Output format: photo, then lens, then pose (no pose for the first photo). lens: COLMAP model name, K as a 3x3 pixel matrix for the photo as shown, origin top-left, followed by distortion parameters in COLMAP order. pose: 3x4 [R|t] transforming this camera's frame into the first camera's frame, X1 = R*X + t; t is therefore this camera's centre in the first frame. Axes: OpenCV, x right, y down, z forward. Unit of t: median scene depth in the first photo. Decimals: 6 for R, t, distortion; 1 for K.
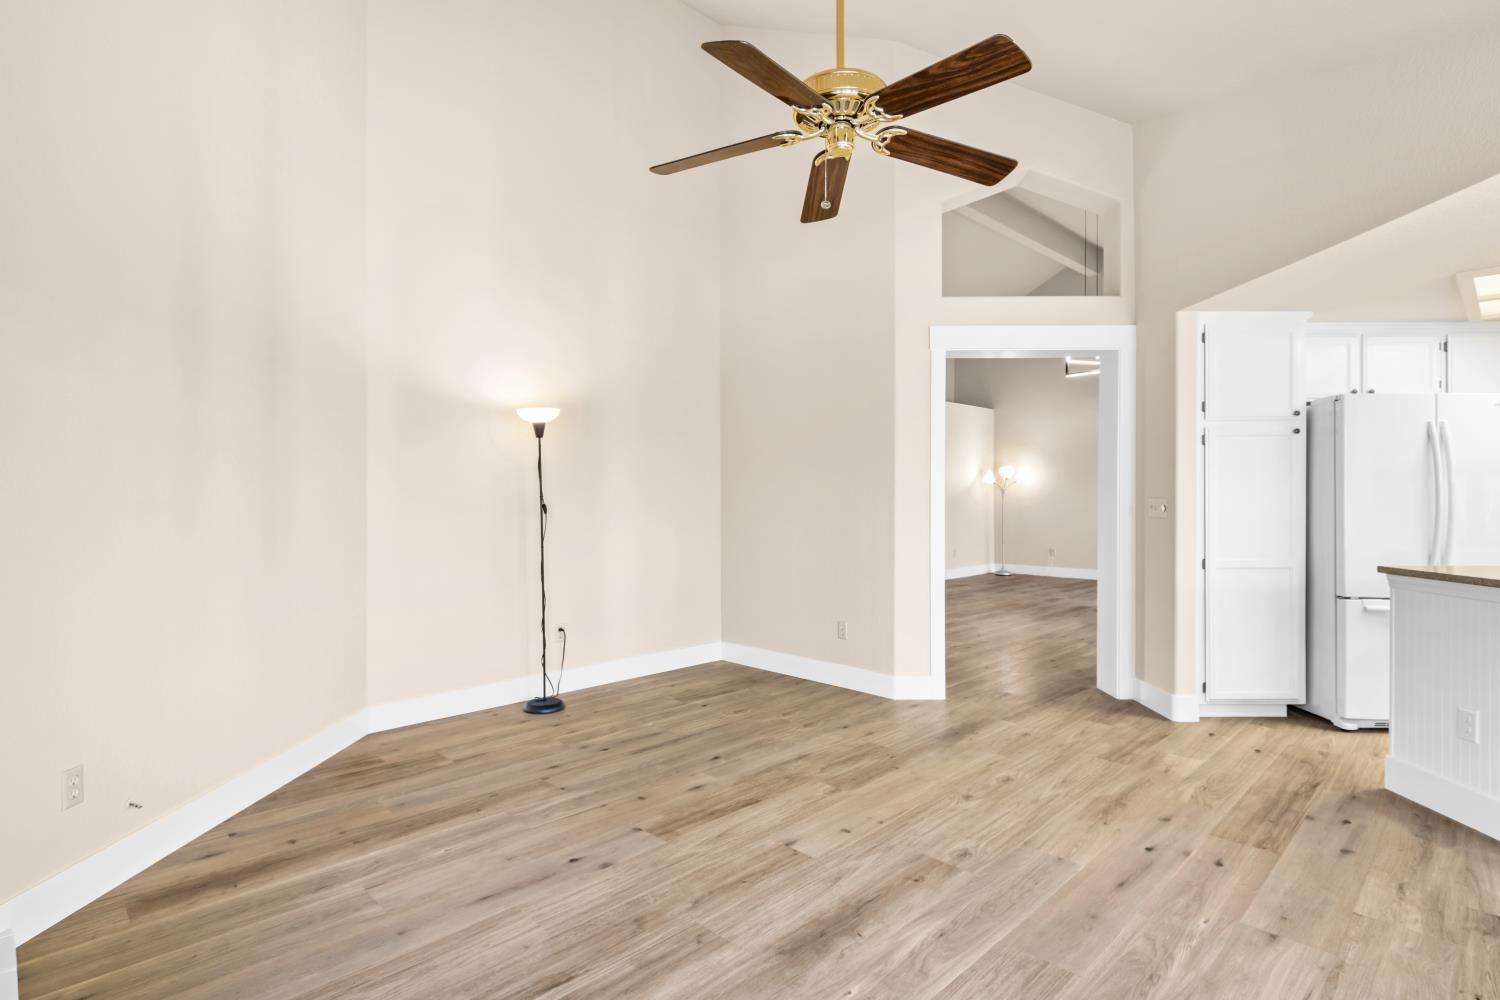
lens RADIAL K [[765.9, 0, 742.2], [0, 765.9, 495.0], [0, 0, 1]] dist [-0.005951, 0.002816]
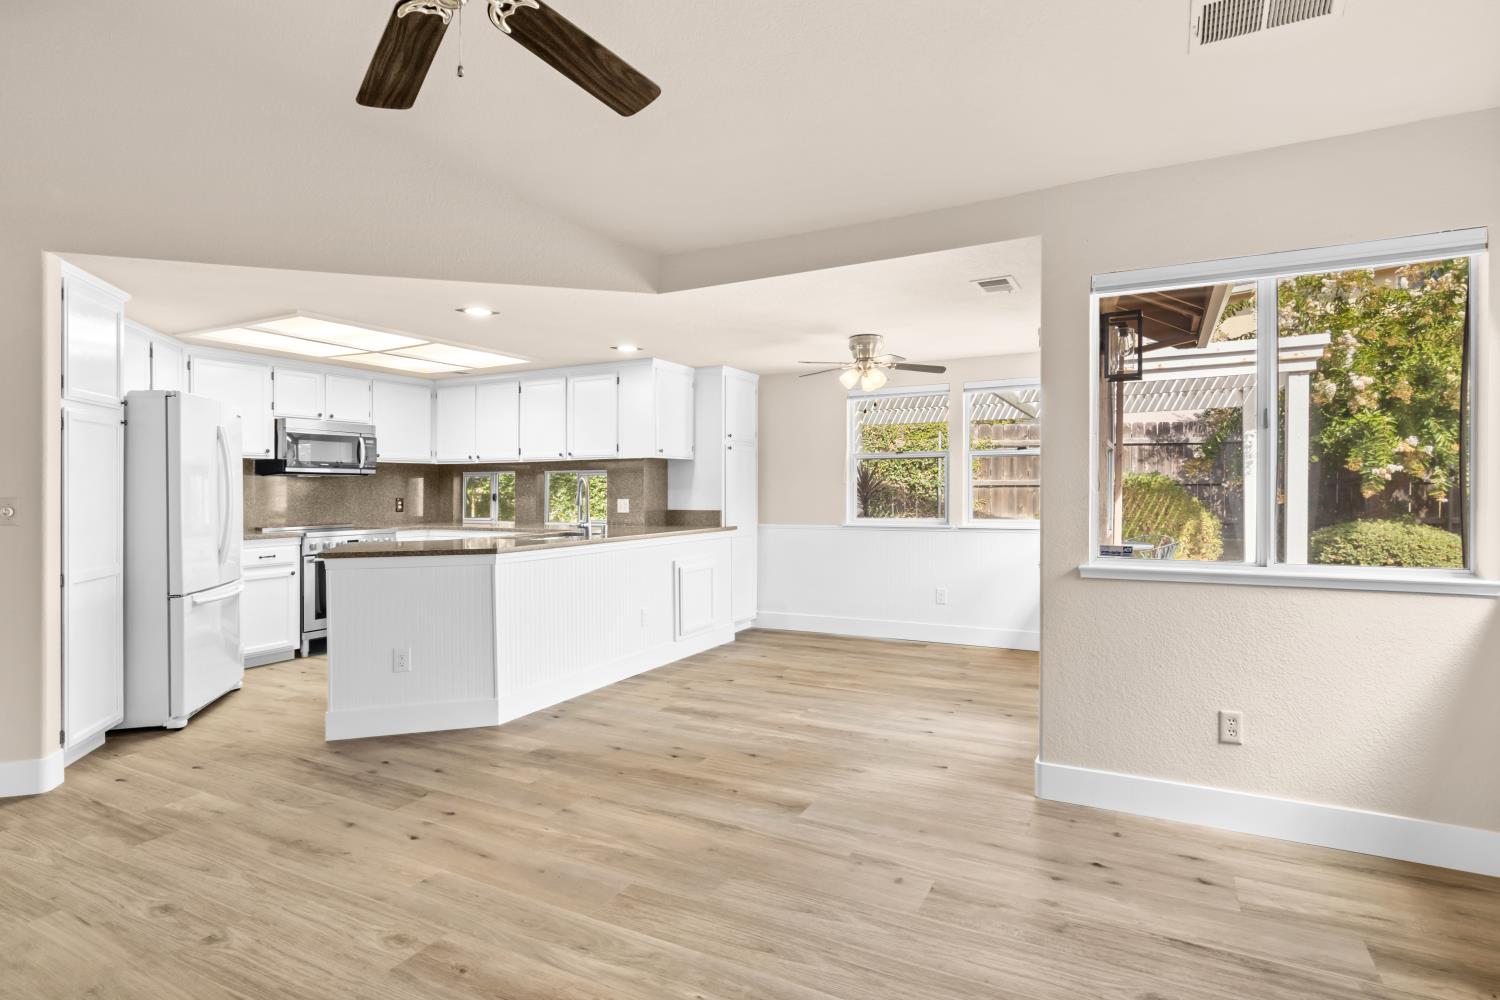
lens RADIAL K [[765.9, 0, 758.1], [0, 765.9, 488.0], [0, 0, 1]] dist [-0.005951, 0.002816]
pose [[-0.309613, 0.004467, 0.950852, -0.493213], [0.007785, 0.999967, -0.002163, 0.002950], [-0.950831, 0.006732, -0.309638, 0.746477]]
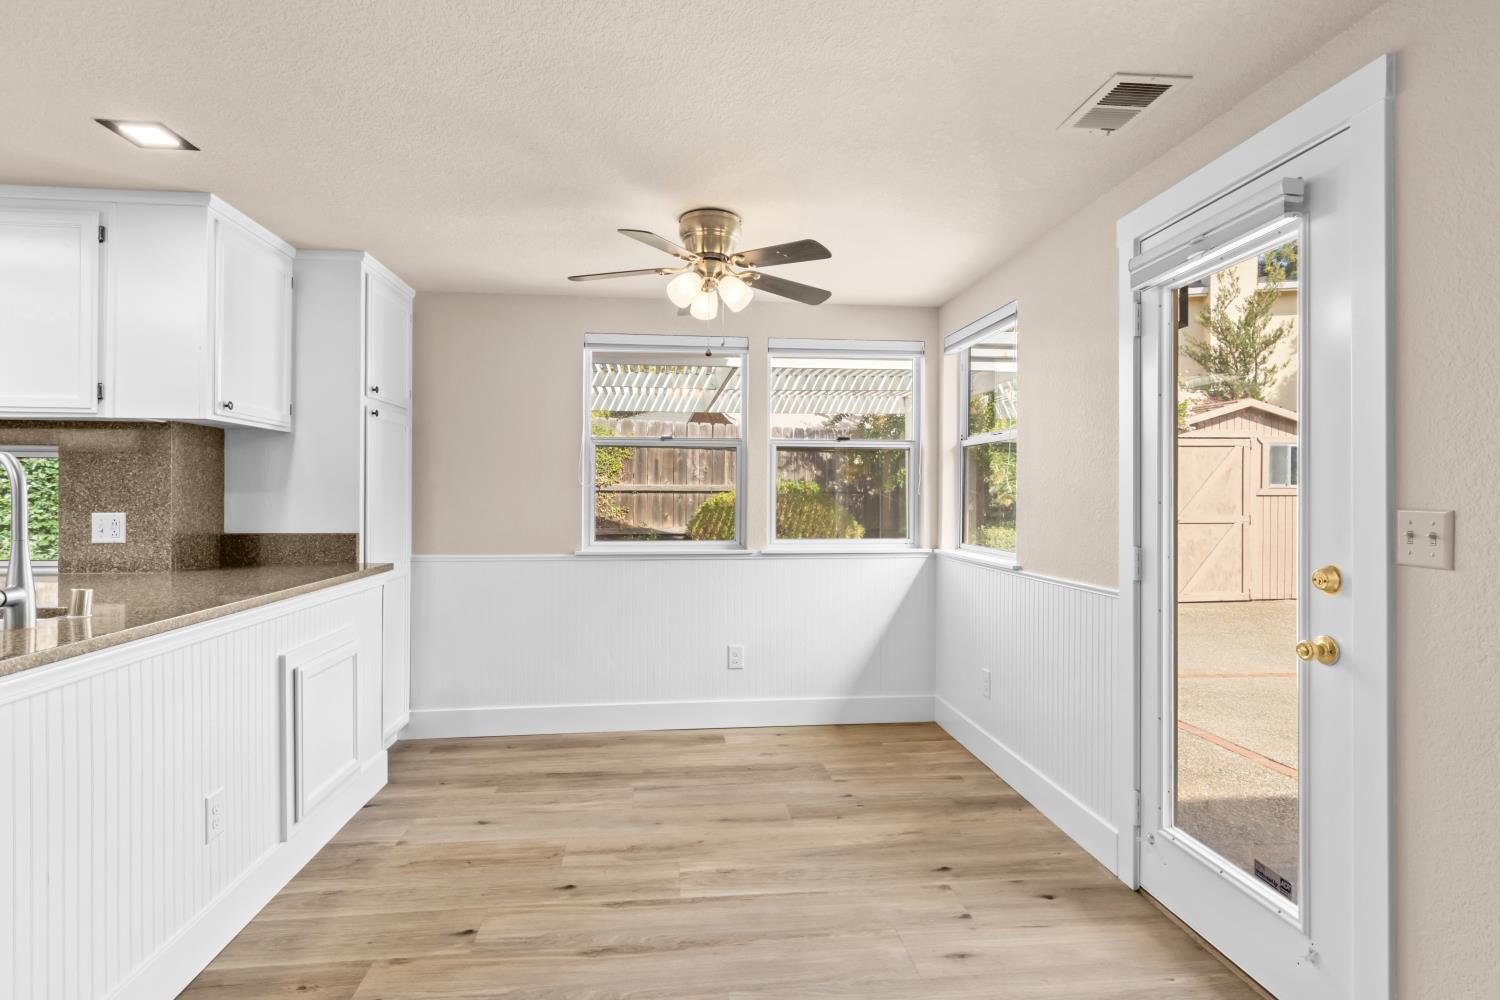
lens RADIAL K [[765.9, 0, 754.6], [0, 765.9, 494.3], [0, 0, 1]] dist [-0.005951, 0.002816]
pose [[-0.785355, -0.000866, 0.619045, 0.401787], [-0.001168, 0.999999, -0.000083, 0.003724], [-0.619045, -0.000788, -0.785356, 0.692105]]
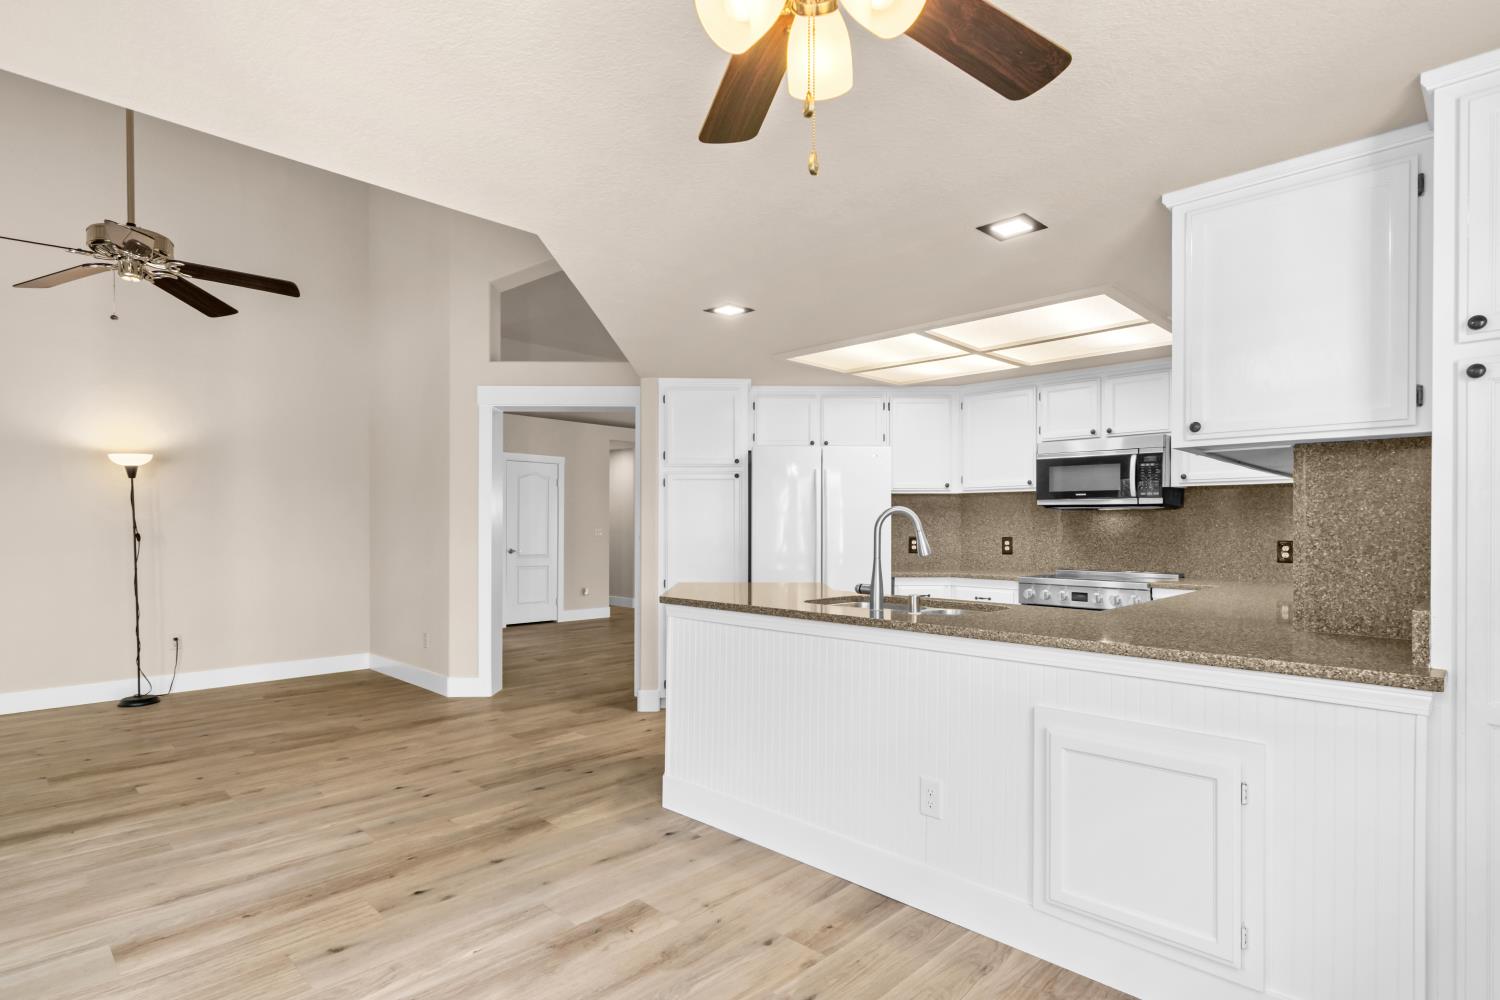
lens RADIAL K [[765.9, 0, 754.0], [0, 765.9, 538.9], [0, 0, 1]] dist [-0.005951, 0.002816]
pose [[0.999735, 0.002683, 0.022859, 0.963843], [-0.003020, 0.999887, 0.014713, -0.000805], [-0.022817, -0.014778, 0.999630, -0.312928]]
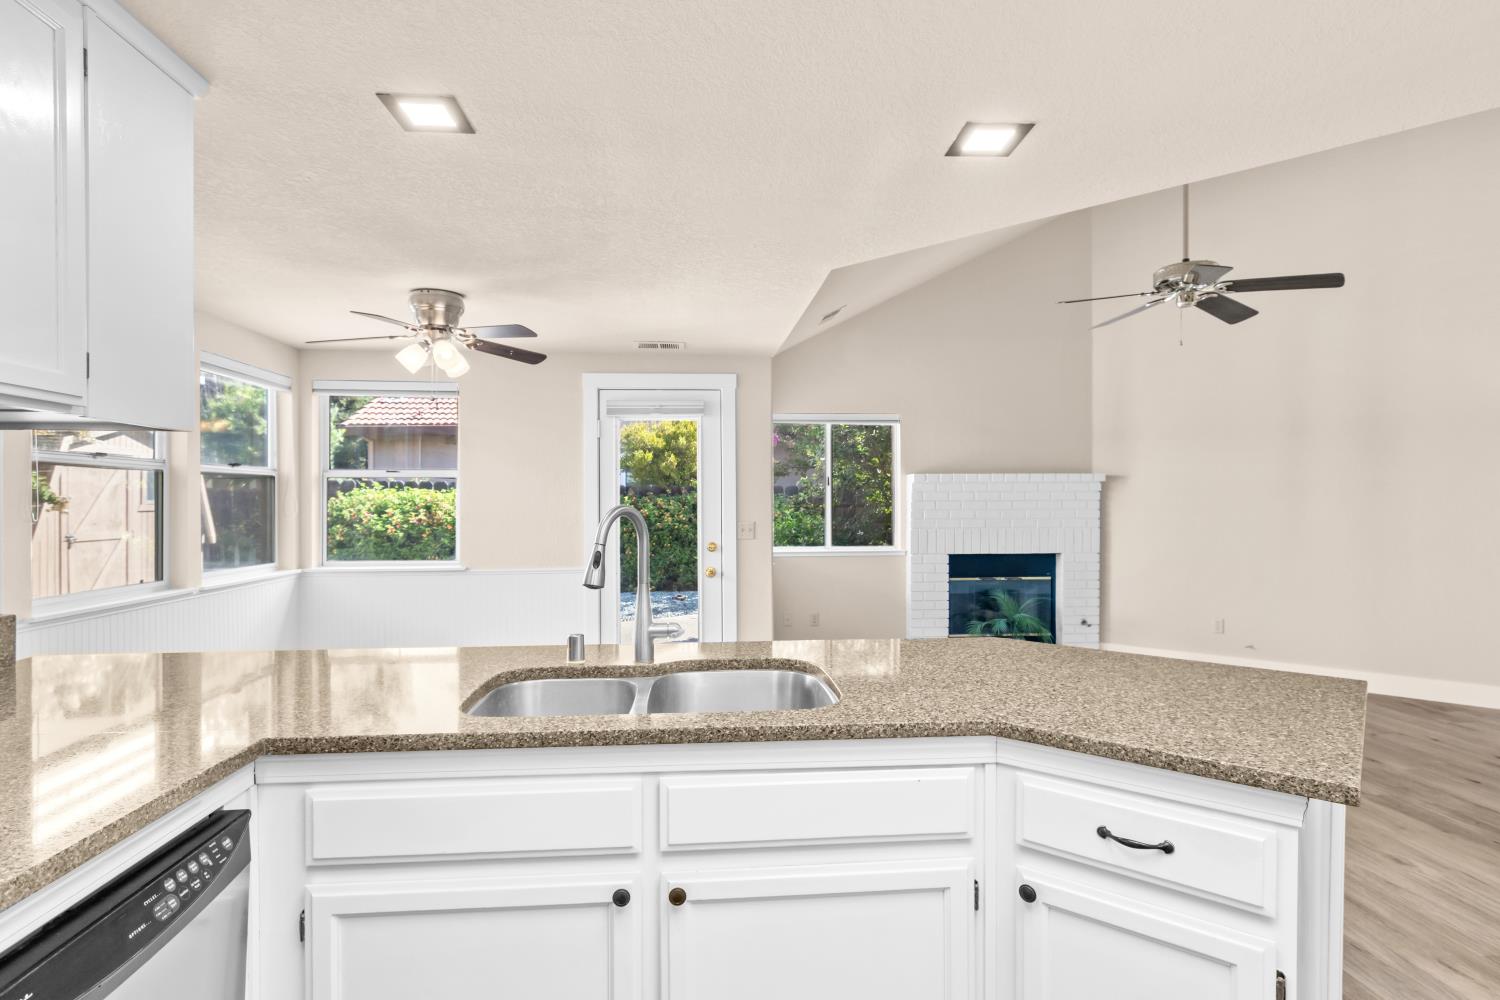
lens RADIAL K [[765.9, 0, 734.2], [0, 765.9, 503.2], [0, 0, 1]] dist [-0.005951, 0.002816]
pose [[-0.641143, 0.004064, -0.767411, 1.569583], [0.003430, 0.999991, 0.002429, -0.028716], [0.767414, -0.001075, -0.641151, 1.028812]]
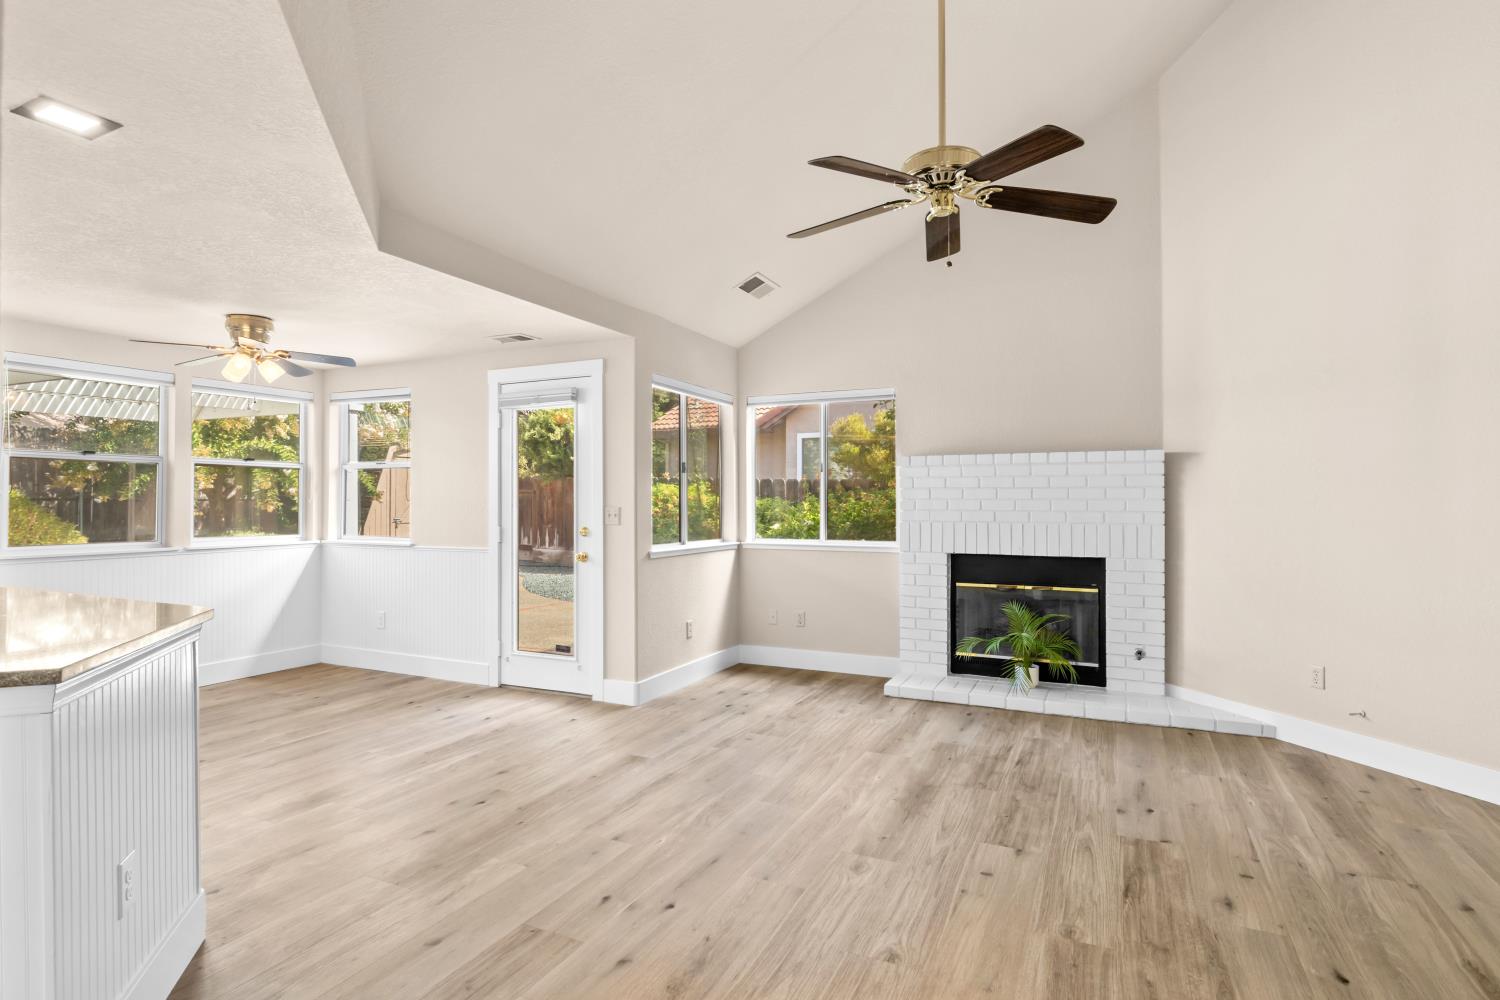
lens RADIAL K [[765.9, 0, 742.3], [0, 765.9, 490.5], [0, 0, 1]] dist [-0.005951, 0.002816]
pose [[-0.941015, -0.006127, -0.338308, 0.641052], [-0.001126, 0.999887, -0.014975, 0.002297], [0.338362, -0.013711, -0.940916, 1.578894]]
